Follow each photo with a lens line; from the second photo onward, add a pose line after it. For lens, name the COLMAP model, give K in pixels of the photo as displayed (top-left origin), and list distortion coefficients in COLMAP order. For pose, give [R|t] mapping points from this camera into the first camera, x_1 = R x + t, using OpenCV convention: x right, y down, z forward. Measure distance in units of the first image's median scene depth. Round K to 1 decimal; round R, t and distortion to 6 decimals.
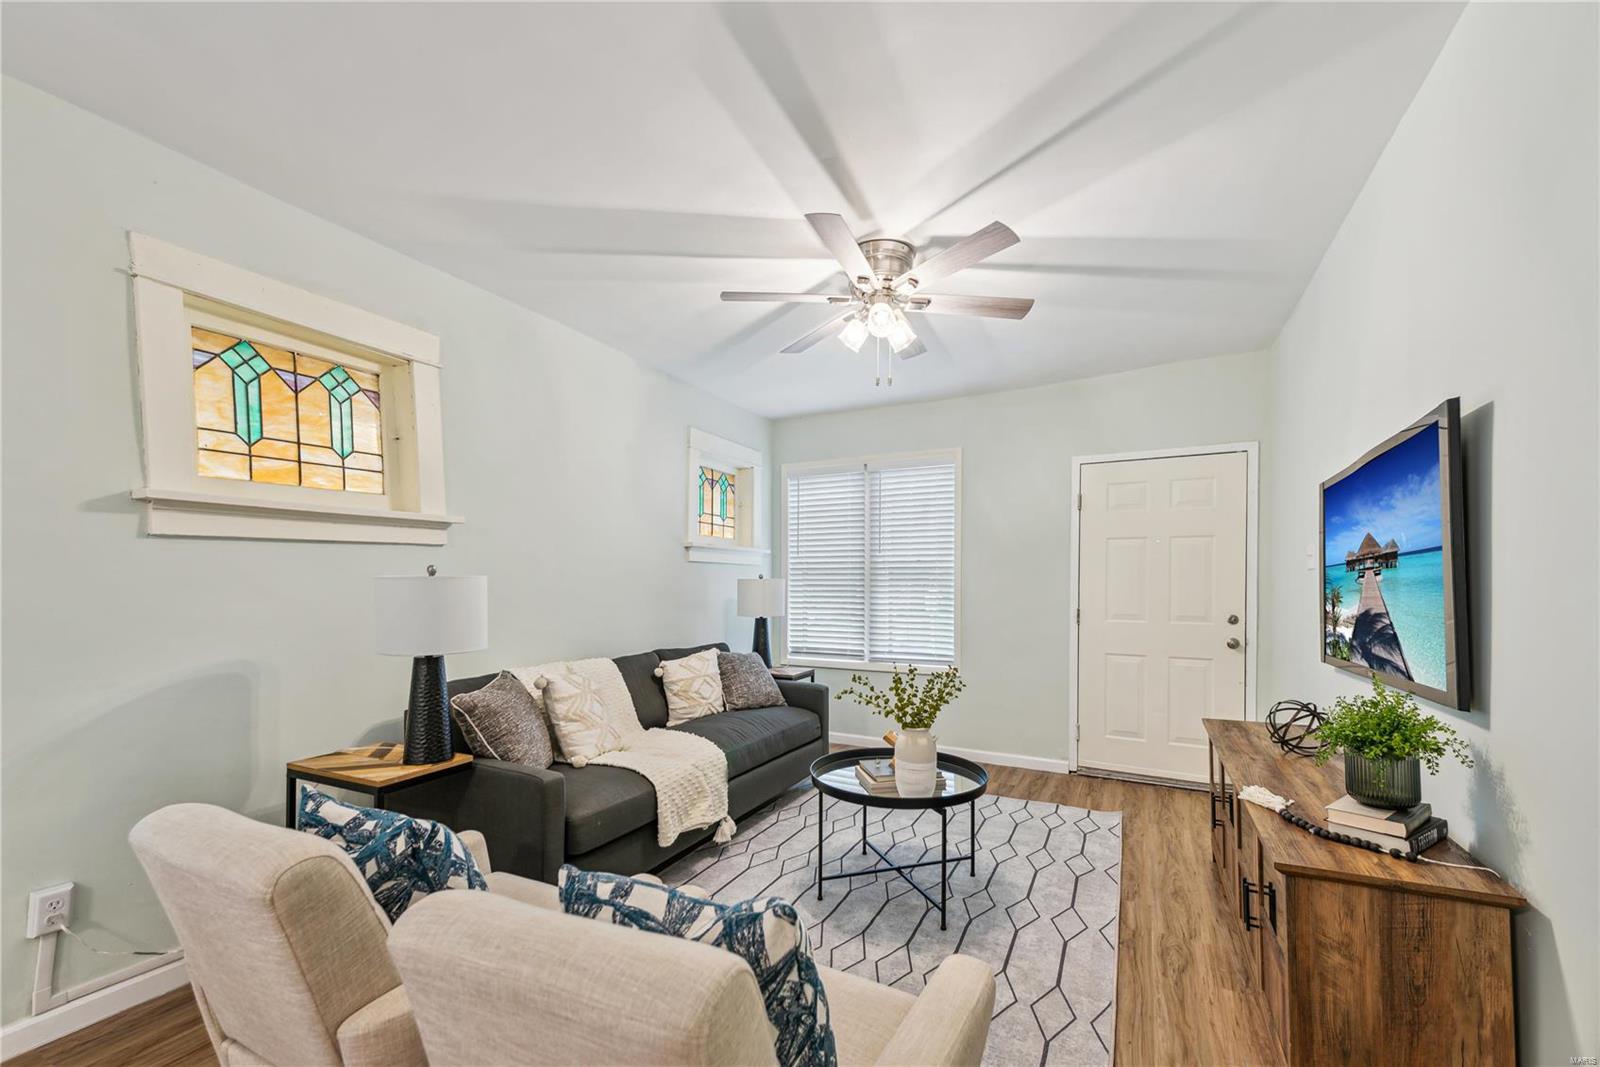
lens RADIAL K [[645.8, 0, 832.7], [0, 645.8, 577.0], [0, 0, 1]] dist [0.004091, -0.000340]
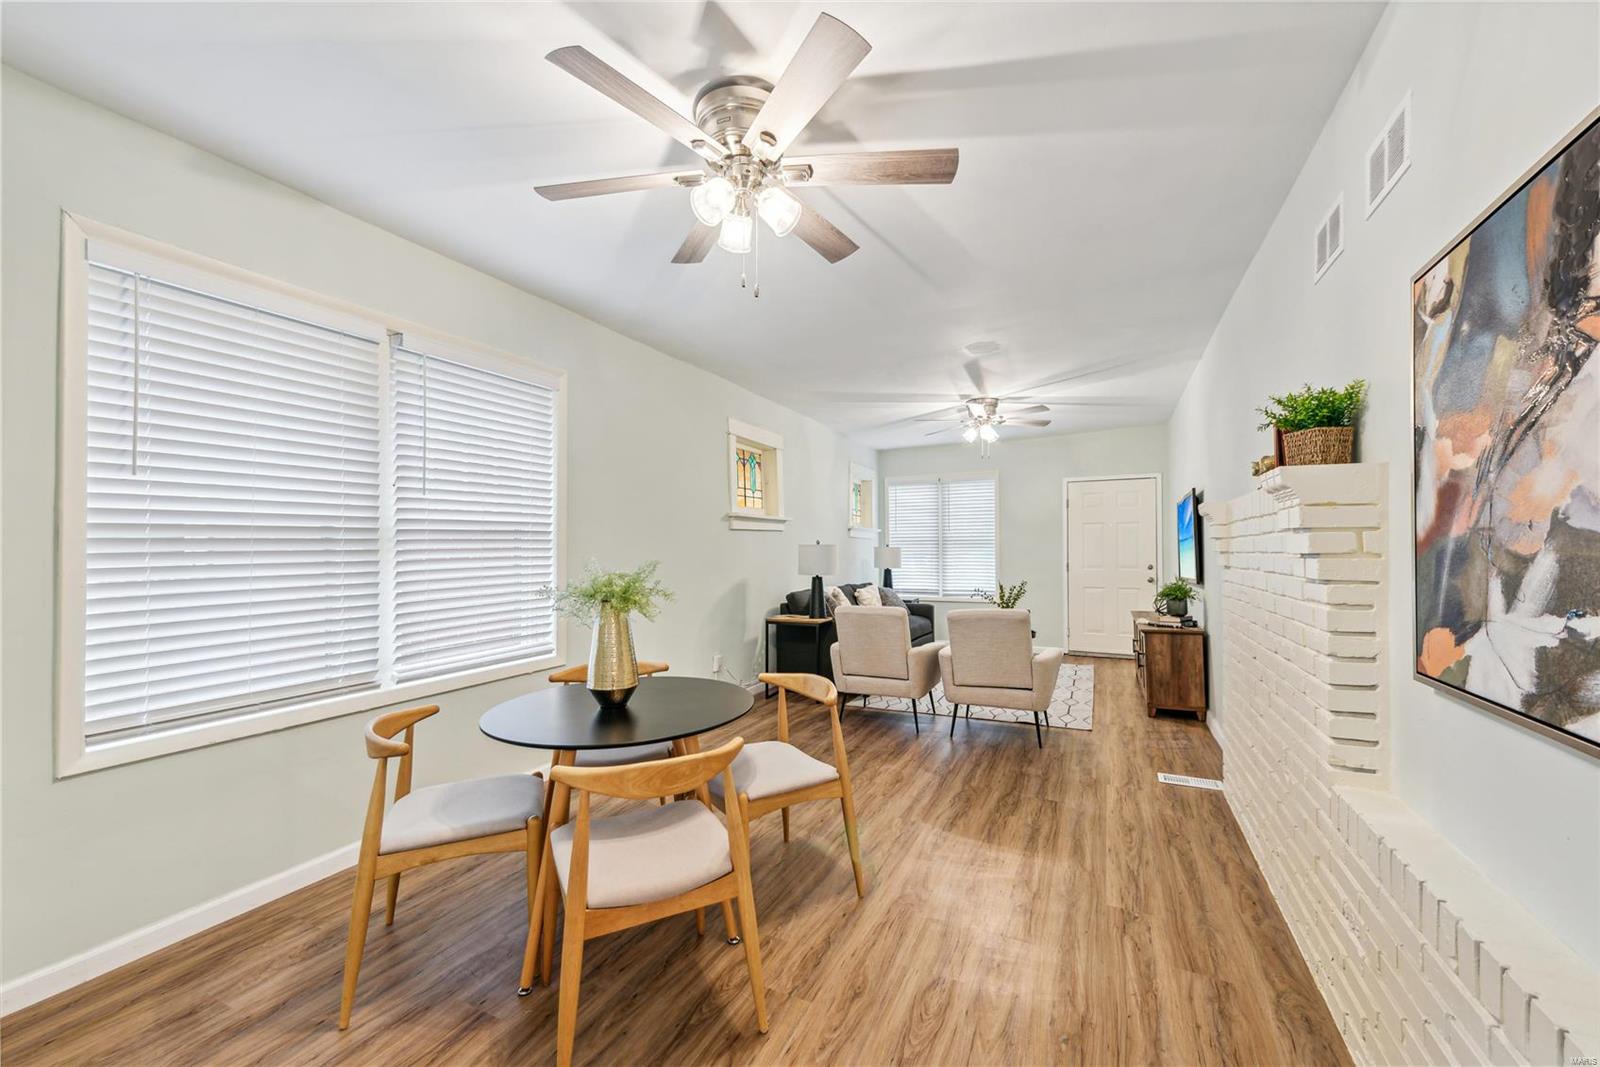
lens RADIAL K [[645.8, 0, 797.7], [0, 645.8, 539.5], [0, 0, 1]] dist [0.004091, -0.000340]
pose [[0.999993, -0.001368, 0.003607, -0.512521], [0.001408, 0.999937, -0.011129, 0.005118], [-0.003591, 0.011134, 0.999932, -1.087878]]
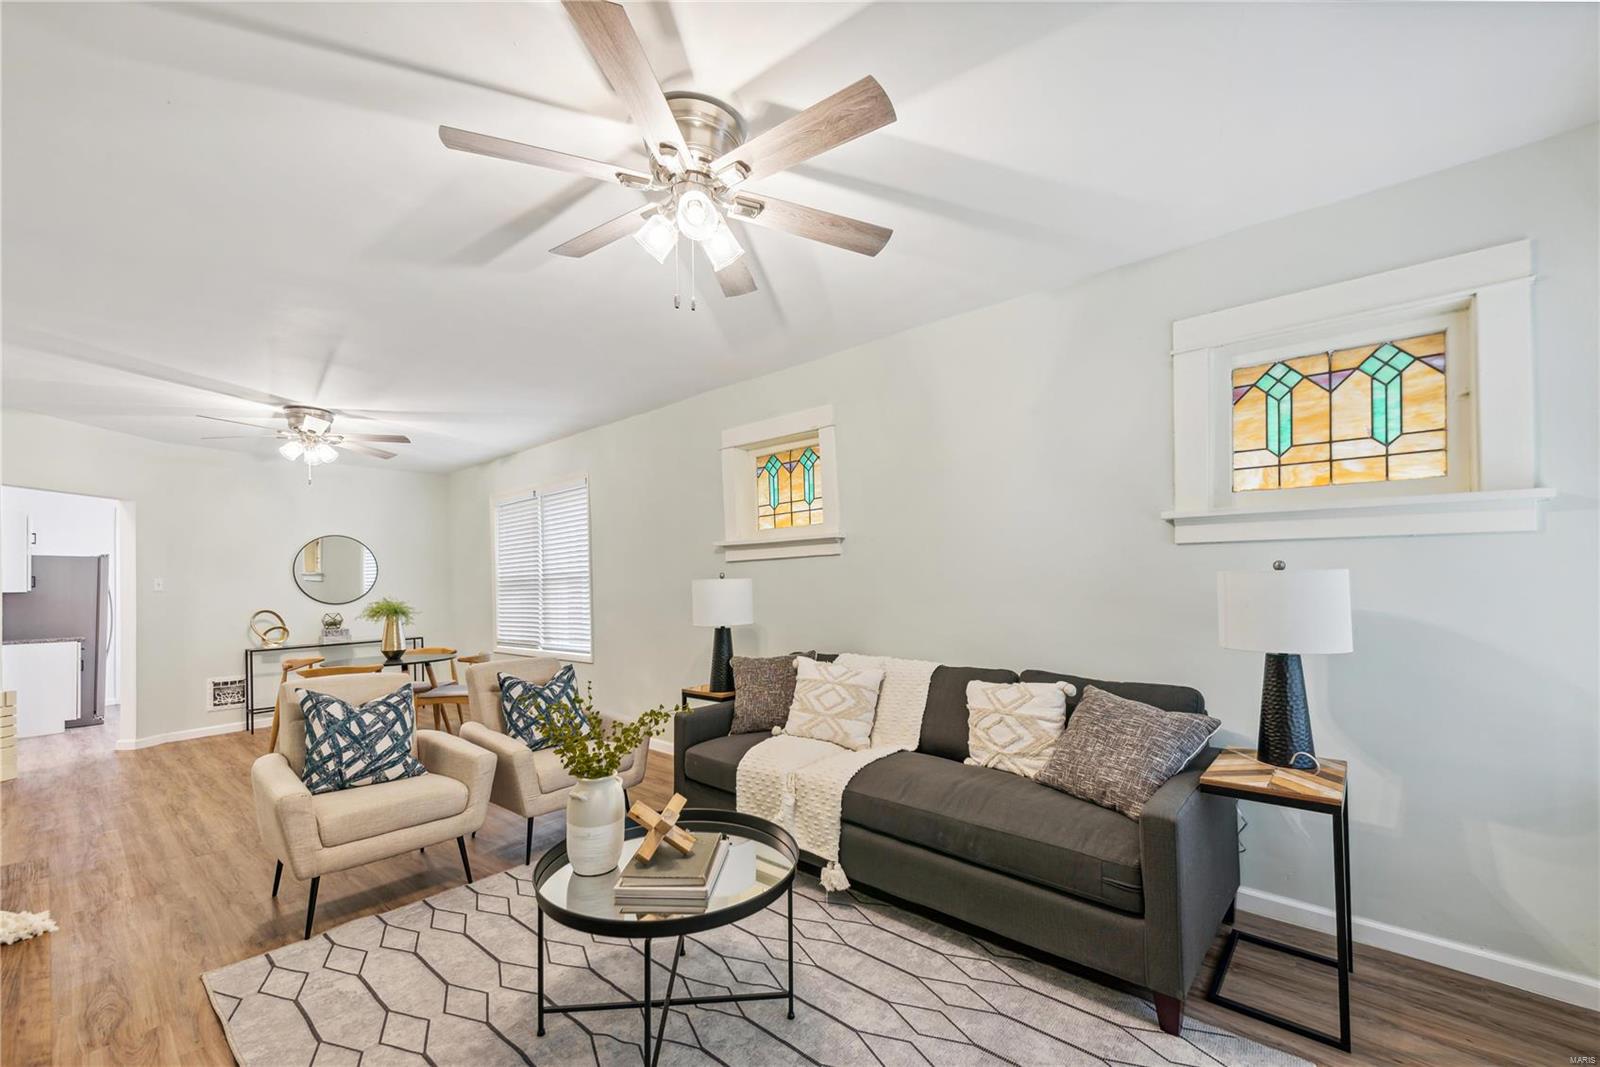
lens RADIAL K [[660.8, 0, 810.0], [0, 660.8, 591.8], [0, 0, 1]] dist [-0.002212, -0.000078]
pose [[-0.277699, -0.010304, -0.960613, 0.662509], [0.000140, 0.999942, -0.010766, 0.038226], [0.960668, -0.003124, -0.277681, 1.223404]]
